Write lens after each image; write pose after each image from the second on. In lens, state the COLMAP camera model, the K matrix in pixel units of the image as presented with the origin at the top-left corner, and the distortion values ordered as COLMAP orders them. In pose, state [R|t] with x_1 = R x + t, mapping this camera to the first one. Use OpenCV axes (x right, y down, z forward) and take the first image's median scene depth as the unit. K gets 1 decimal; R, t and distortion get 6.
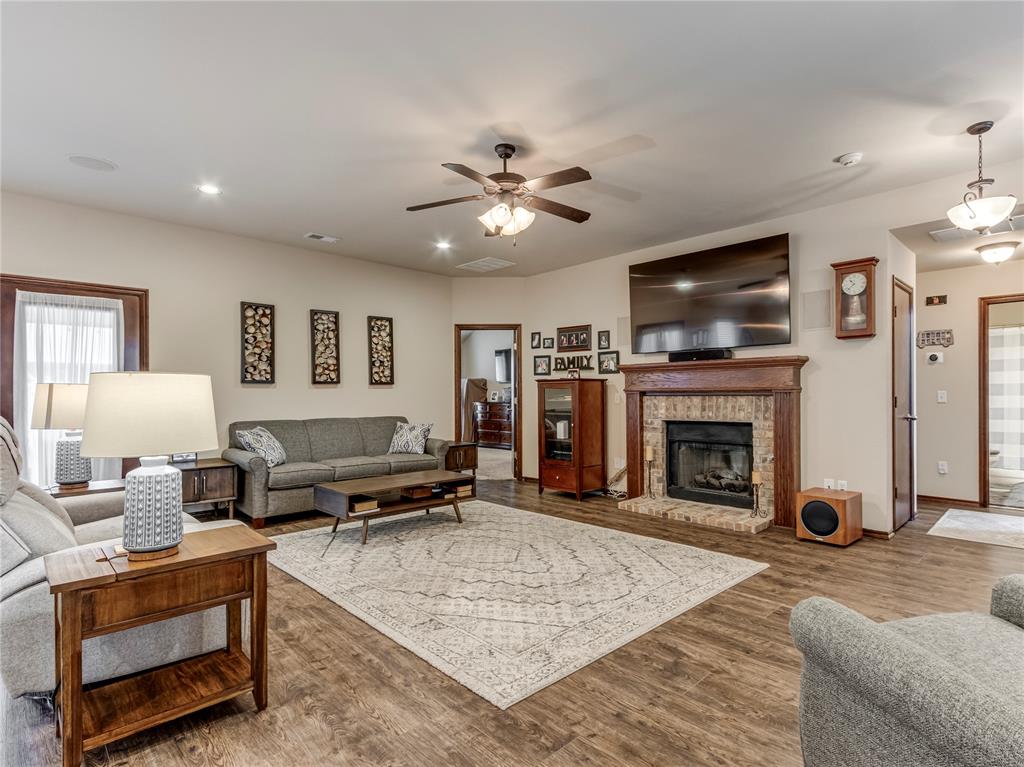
lens RADIAL K [[535.0, 0, 551.5], [0, 535.0, 396.9], [0, 0, 1]] dist [0.005828, 0.000502]
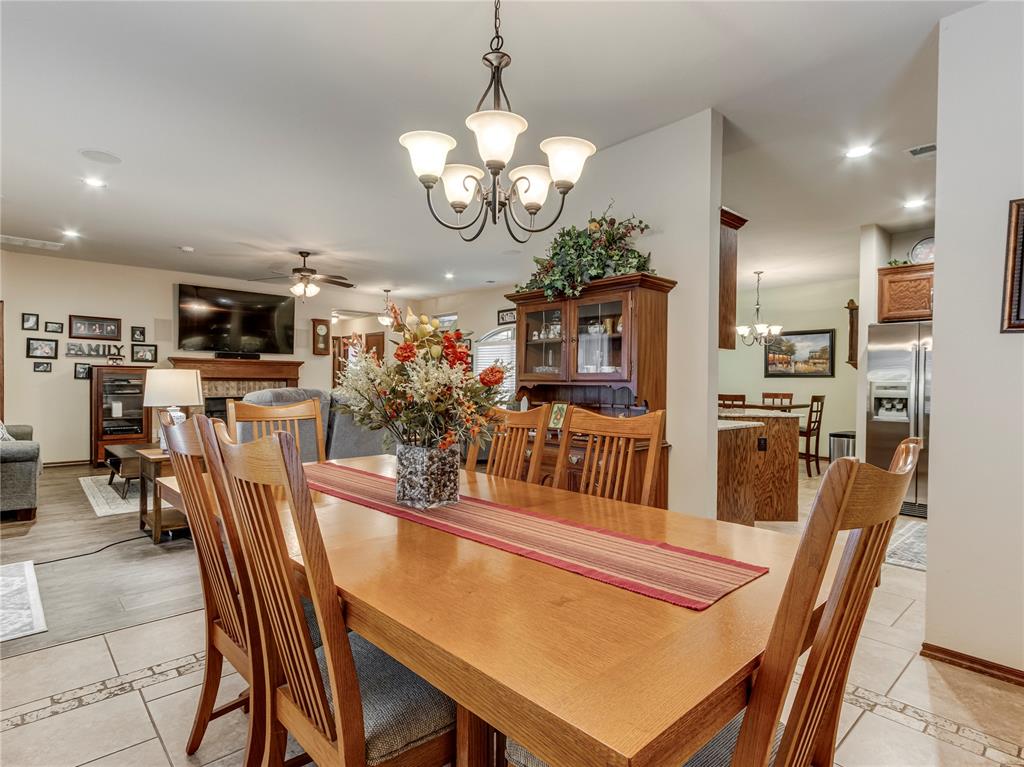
lens RADIAL K [[543.4, 0, 515.4], [0, 543.4, 388.9], [0, 0, 1]] dist [0.009132, -0.007406]
pose [[0.041937, -0.008519, 0.999084, -1.238890], [-0.005252, 0.999948, 0.008747, 0.002890], [-0.999106, -0.005614, 0.041890, 0.099922]]
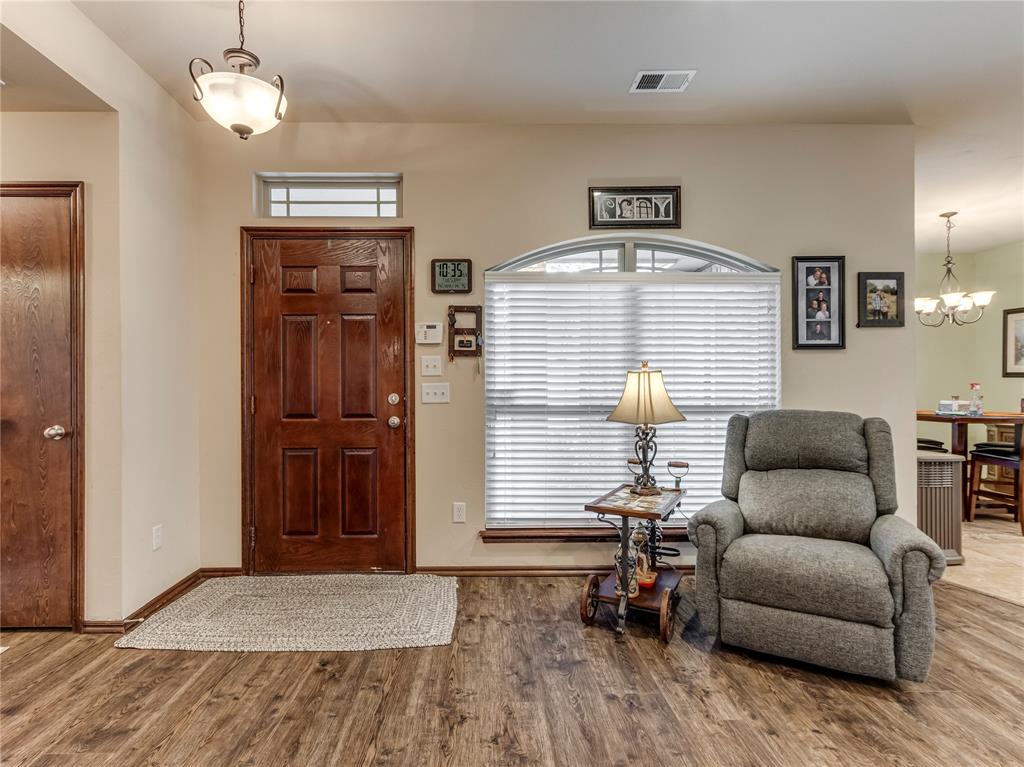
lens RADIAL K [[538.4, 0, 485.3], [0, 538.4, 391.2], [0, 0, 1]] dist [0.003855, -0.000594]
pose [[-0.710537, 0.006058, 0.703634, 0.084547], [0.010971, 0.999937, 0.002470, 0.000272], [-0.703574, 0.009475, -0.710559, 0.726085]]
